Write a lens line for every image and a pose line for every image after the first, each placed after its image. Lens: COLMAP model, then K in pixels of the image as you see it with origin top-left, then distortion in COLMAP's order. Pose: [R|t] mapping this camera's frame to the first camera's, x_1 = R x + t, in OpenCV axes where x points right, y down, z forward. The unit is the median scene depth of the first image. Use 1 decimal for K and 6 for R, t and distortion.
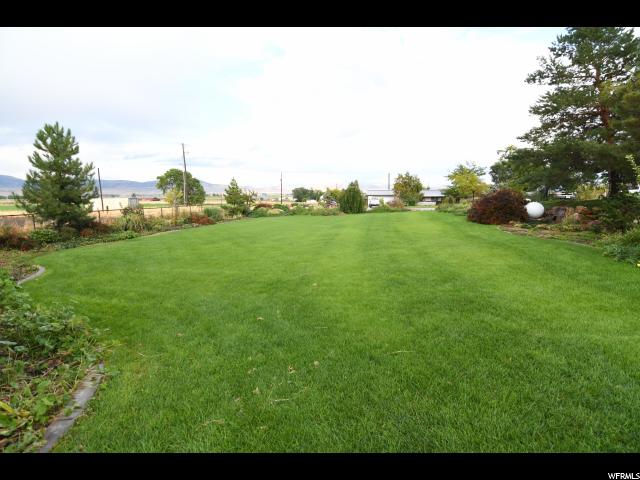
lens RADIAL K [[304.8, 0, 319.5], [0, 304.8, 241.4], [0, 0, 1]] dist [-0.018677, -0.003634]
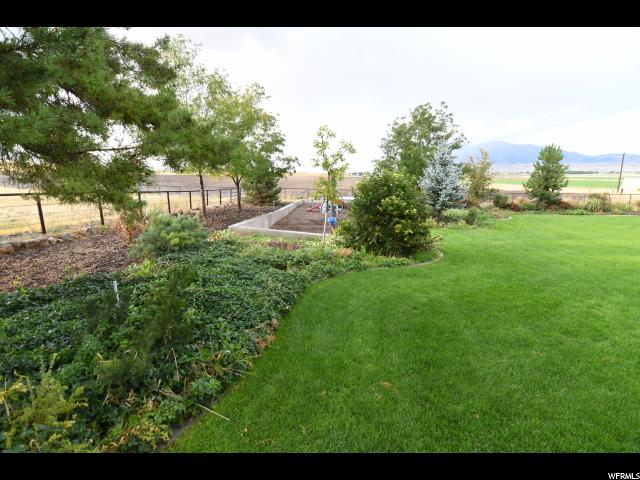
lens RADIAL K [[304.8, 0, 318.7], [0, 304.8, 243.9], [0, 0, 1]] dist [-0.018677, -0.003634]
pose [[0.085005, 0.224282, -0.970810, 0.150332], [-0.136904, 0.967724, 0.211582, -0.001473], [0.986930, 0.114922, 0.112966, -0.087598]]
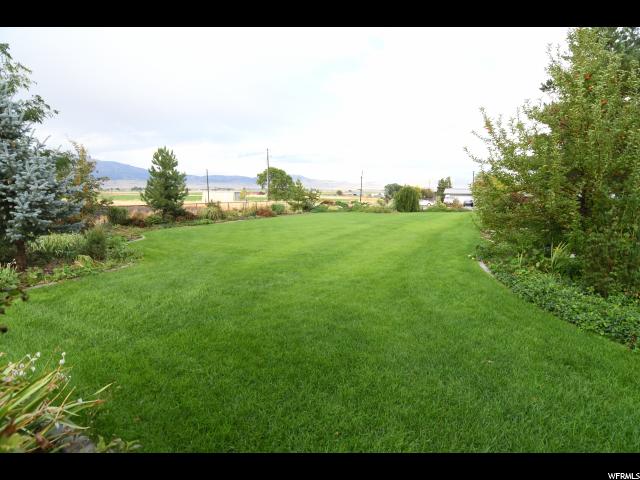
lens RADIAL K [[304.8, 0, 322.7], [0, 304.8, 240.1], [0, 0, 1]] dist [-0.018677, -0.003634]
pose [[0.955854, 0.059598, -0.287735, 0.065497], [-0.056760, 0.998222, 0.018204, 0.001607], [0.288308, -0.001068, 0.957537, -0.045582]]
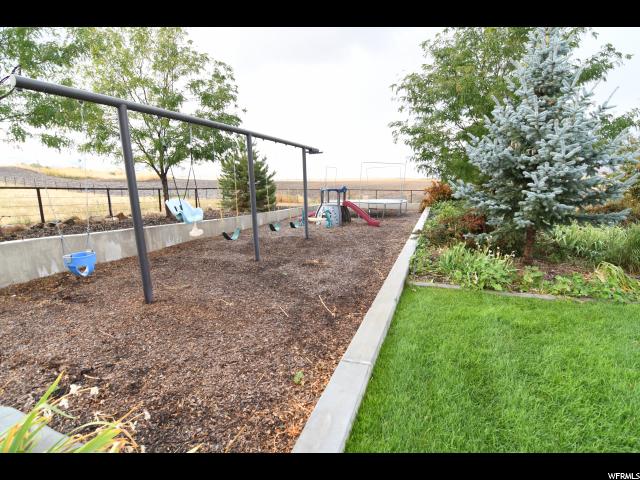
lens RADIAL K [[304.8, 0, 322.0], [0, 304.8, 241.1], [0, 0, 1]] dist [-0.018677, -0.003634]
pose [[-0.217091, 0.195165, -0.956442, 0.035195], [-0.116716, 0.967591, 0.223932, 0.001310], [0.969149, 0.160246, -0.187276, -0.022247]]
